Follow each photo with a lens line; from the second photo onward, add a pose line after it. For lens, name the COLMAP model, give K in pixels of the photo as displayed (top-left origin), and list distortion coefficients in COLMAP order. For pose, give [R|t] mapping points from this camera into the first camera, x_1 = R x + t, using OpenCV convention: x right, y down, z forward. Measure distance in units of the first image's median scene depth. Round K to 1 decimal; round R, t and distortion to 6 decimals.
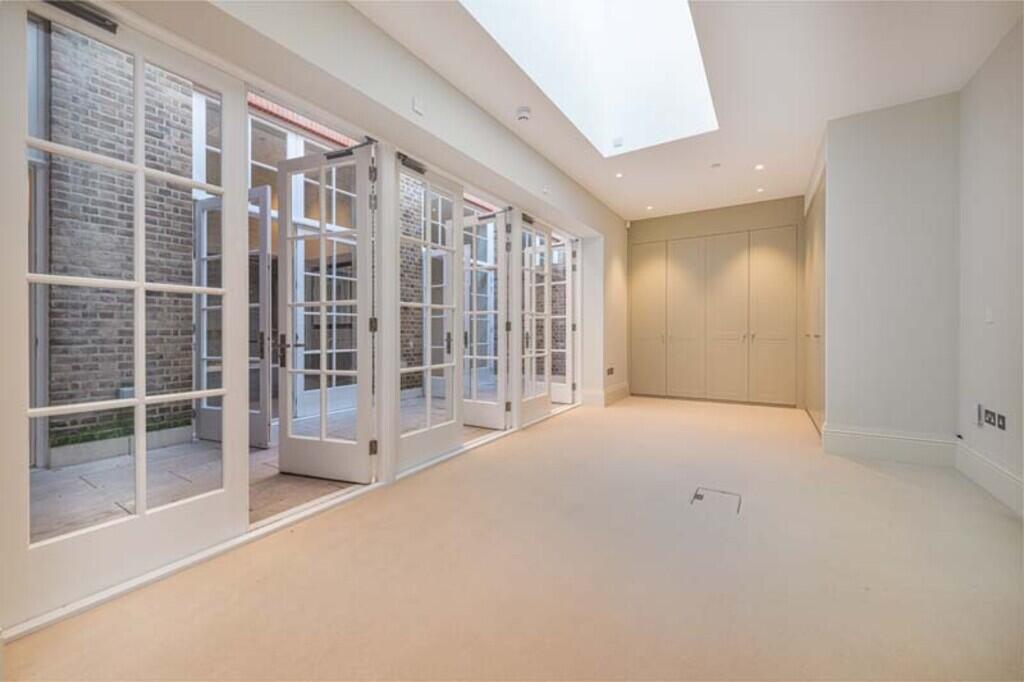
lens RADIAL K [[389.9, 0, 507.8], [0, 389.9, 334.0], [0, 0, 1]] dist [-0.000312, -0.000108]
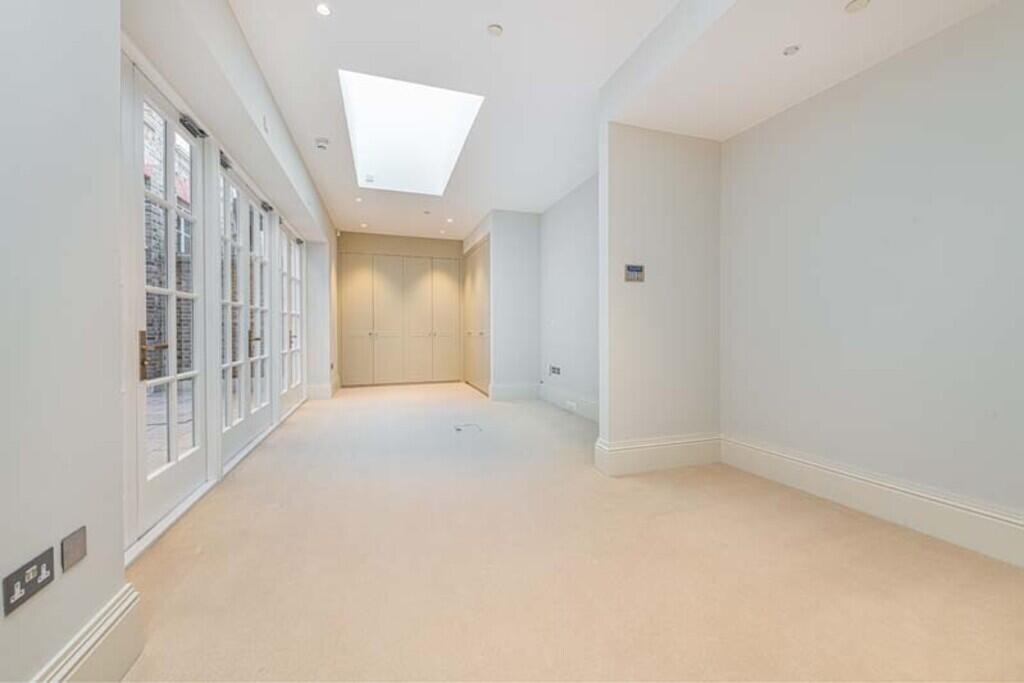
lens RADIAL K [[389.9, 0, 516.4], [0, 389.9, 337.8], [0, 0, 1]] dist [-0.000312, -0.000108]
pose [[0.621433, -0.012386, 0.783369, -1.016821], [-0.000782, 0.999865, 0.016429, -0.015282], [-0.783467, -0.010823, 0.621339, -0.352221]]
